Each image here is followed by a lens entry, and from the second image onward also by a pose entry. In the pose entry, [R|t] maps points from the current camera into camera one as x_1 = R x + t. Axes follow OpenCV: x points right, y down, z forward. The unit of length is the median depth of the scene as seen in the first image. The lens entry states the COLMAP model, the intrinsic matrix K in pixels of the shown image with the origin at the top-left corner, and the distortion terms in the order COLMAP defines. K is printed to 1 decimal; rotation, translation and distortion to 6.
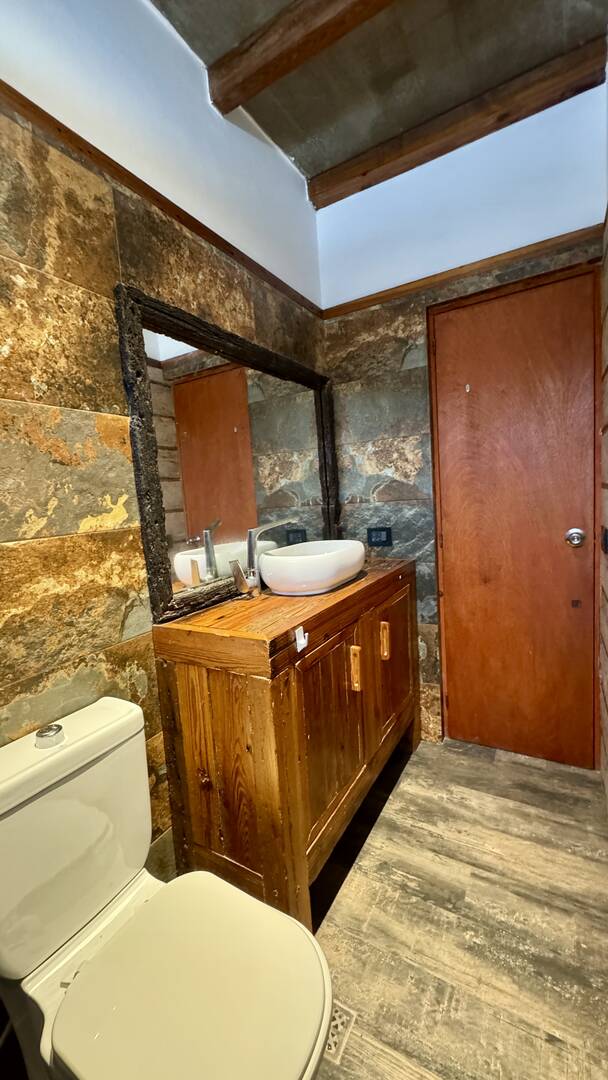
lens RADIAL K [[430.9, 0, 303.0], [0, 430.9, 539.1], [0, 0, 1]] dist [-0.004194, 0.000562]
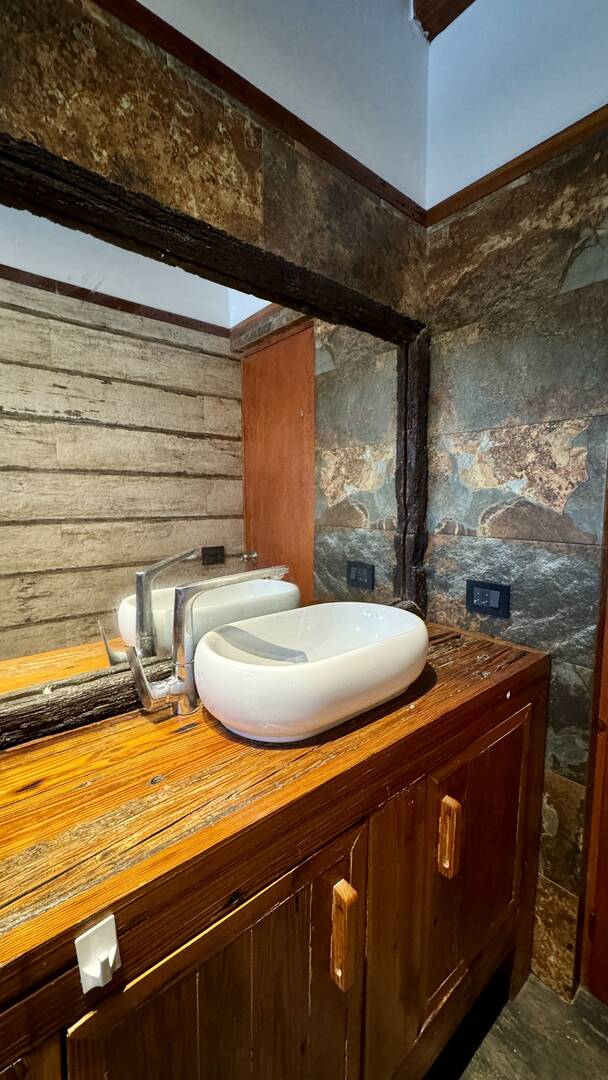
lens RADIAL K [[430.9, 0, 303.6], [0, 430.9, 540.5], [0, 0, 1]] dist [-0.004194, 0.000562]
pose [[0.939932, 0.097973, -0.327000, 0.140741], [-0.094478, 0.995172, 0.026596, -0.081288], [0.328026, 0.005896, 0.944650, 0.420849]]
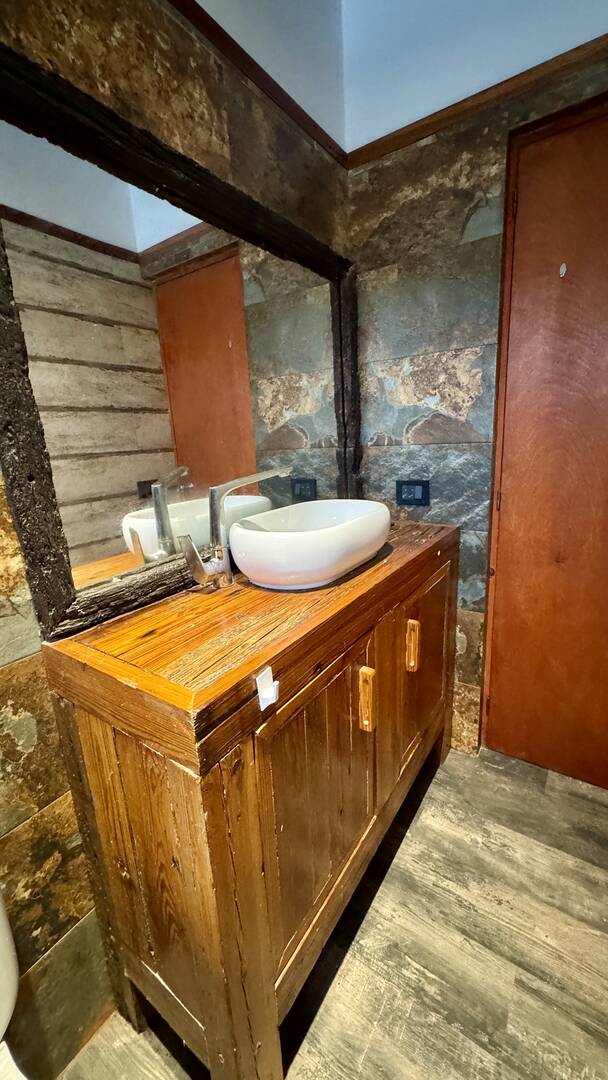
lens RADIAL K [[430.9, 0, 303.6], [0, 430.9, 540.4], [0, 0, 1]] dist [-0.004194, 0.000562]
pose [[0.997512, 0.030815, -0.063407, 0.044225], [-0.021401, 0.989329, 0.144117, -0.029916], [0.067171, -0.142402, 0.987527, 0.269205]]
